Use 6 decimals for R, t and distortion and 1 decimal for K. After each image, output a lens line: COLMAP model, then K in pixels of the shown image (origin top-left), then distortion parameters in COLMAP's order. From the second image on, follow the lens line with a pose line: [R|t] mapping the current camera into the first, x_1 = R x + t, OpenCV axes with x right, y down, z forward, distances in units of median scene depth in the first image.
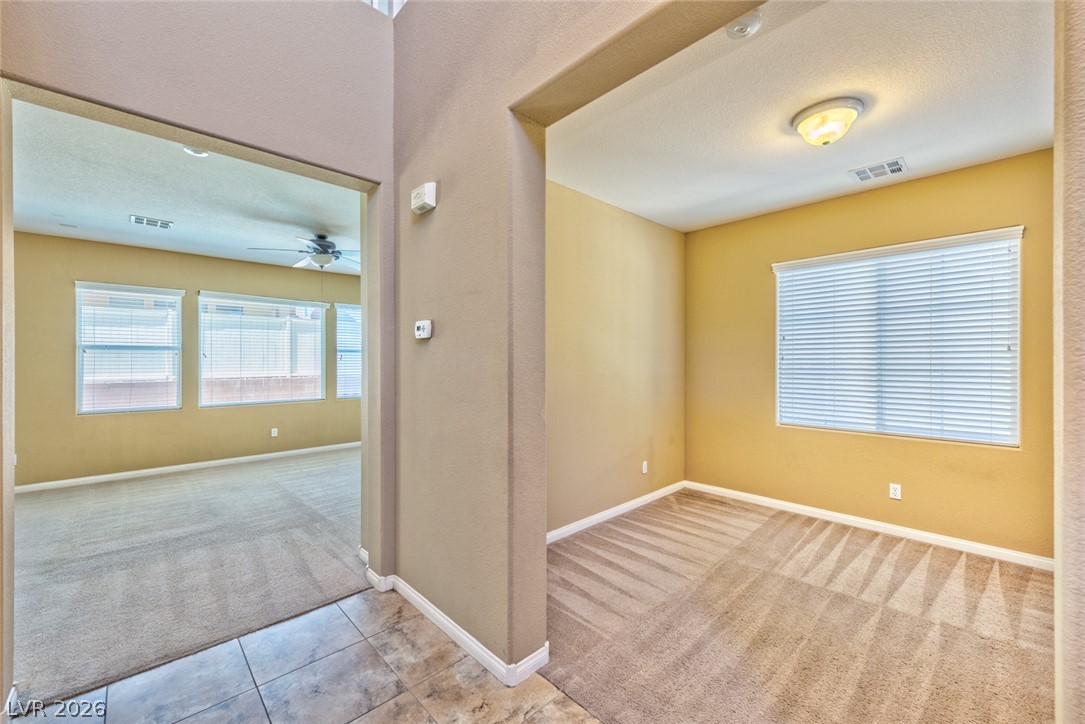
lens RADIAL K [[429.3, 0, 538.3], [0, 429.3, 360.6], [0, 0, 1]] dist [0.000434, -0.000003]
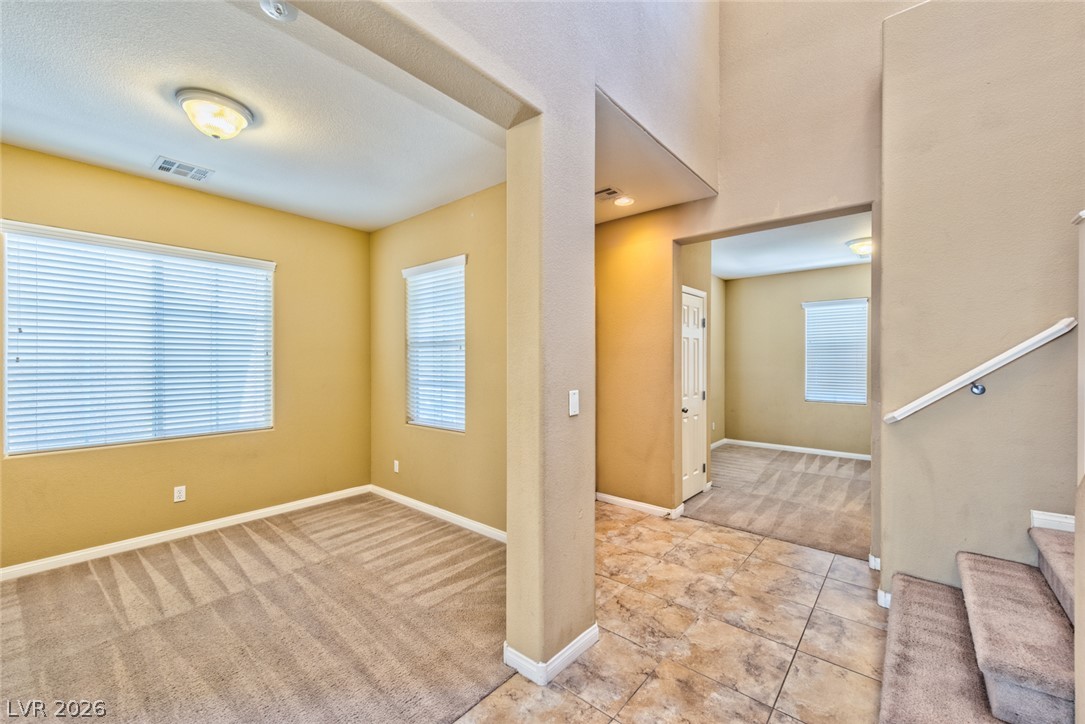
lens RADIAL K [[440.6, 0, 542.5], [0, 440.6, 362.0], [0, 0, 1]] dist [0.001340, 0.000166]
pose [[-0.122477, 0.001975, 0.992469, -0.338286], [-0.001374, 0.999997, -0.002159, -0.001361], [-0.992470, -0.001628, -0.122474, 0.334823]]
